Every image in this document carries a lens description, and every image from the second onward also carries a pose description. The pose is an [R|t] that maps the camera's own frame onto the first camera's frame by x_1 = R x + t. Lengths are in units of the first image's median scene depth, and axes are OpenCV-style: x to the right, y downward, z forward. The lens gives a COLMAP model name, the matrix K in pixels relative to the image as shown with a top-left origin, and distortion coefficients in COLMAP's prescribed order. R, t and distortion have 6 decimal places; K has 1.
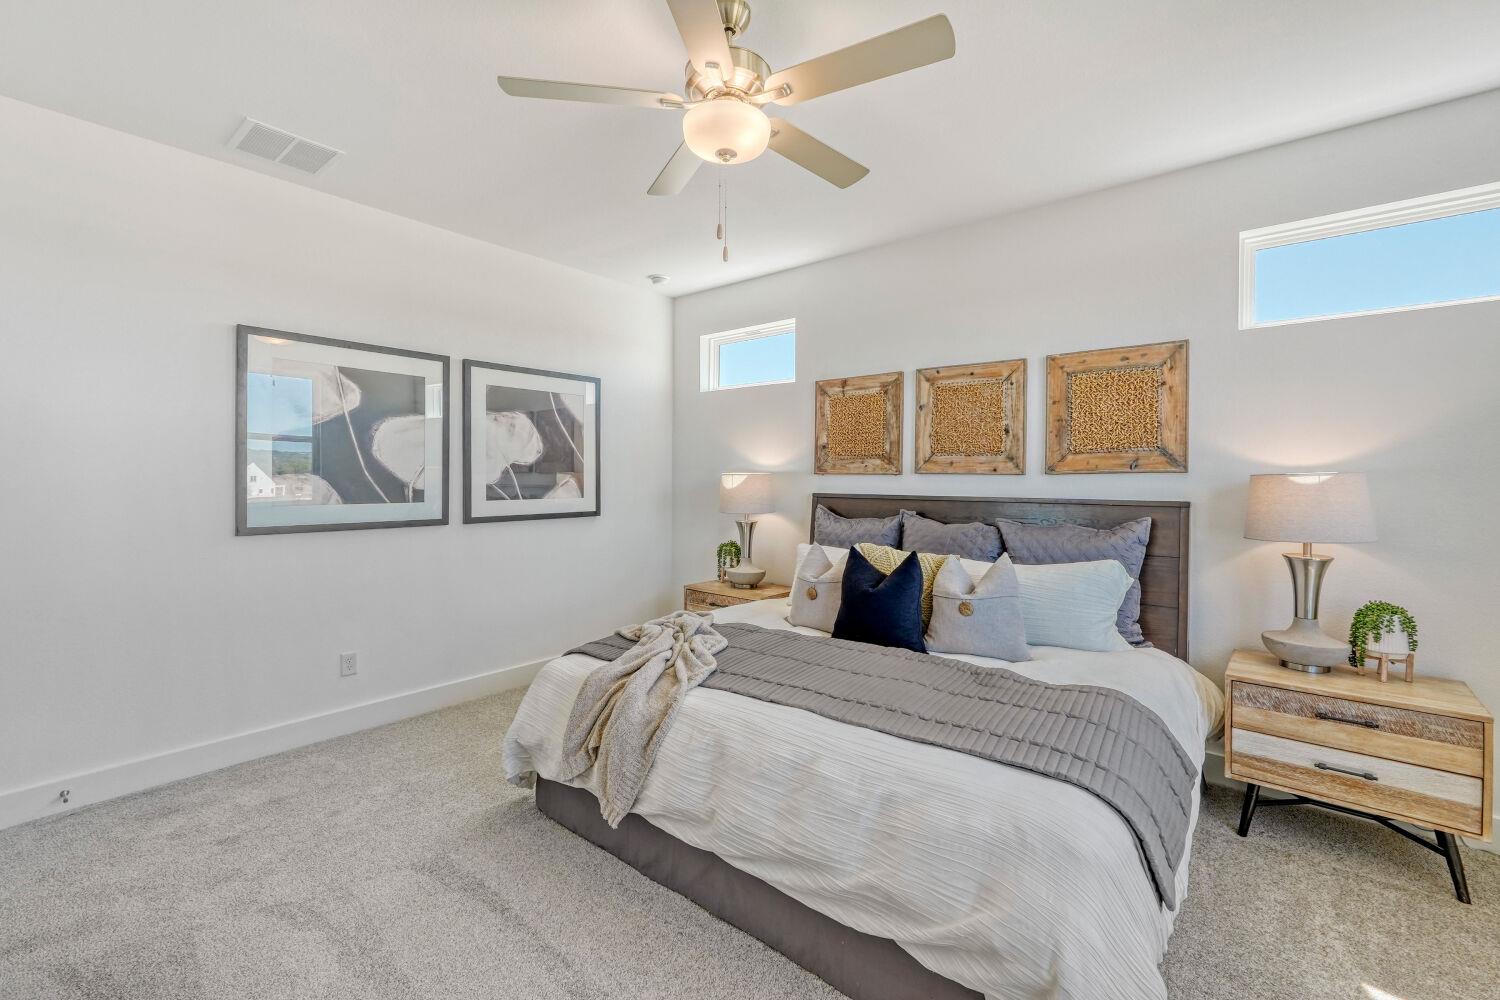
lens RADIAL K [[631.6, 0, 750.0], [0, 631.6, 500.0], [0, 0, 1]] dist [0.003435, 0.000296]
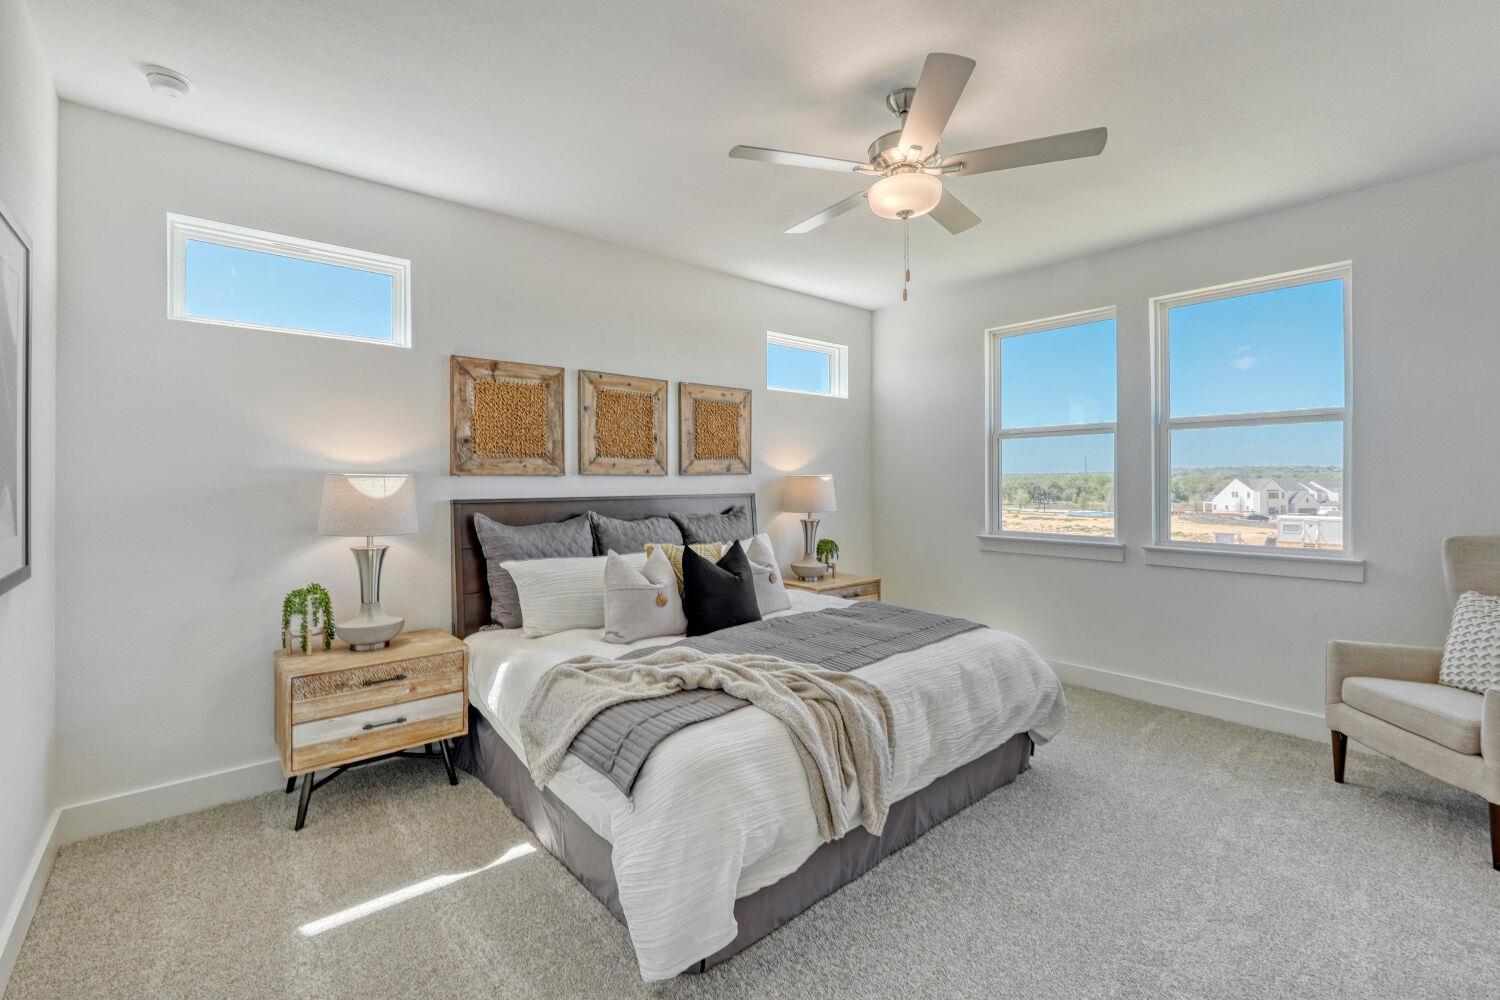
lens RADIAL K [[647.4, 0, 748.6], [0, 647.4, 494.3], [0, 0, 1]] dist [0.000154, 0.000112]
pose [[0.162314, -0.029358, 0.986302, -0.677005], [0.038917, 0.998970, 0.023331, -0.024026], [-0.985971, 0.034597, 0.163289, 0.562954]]
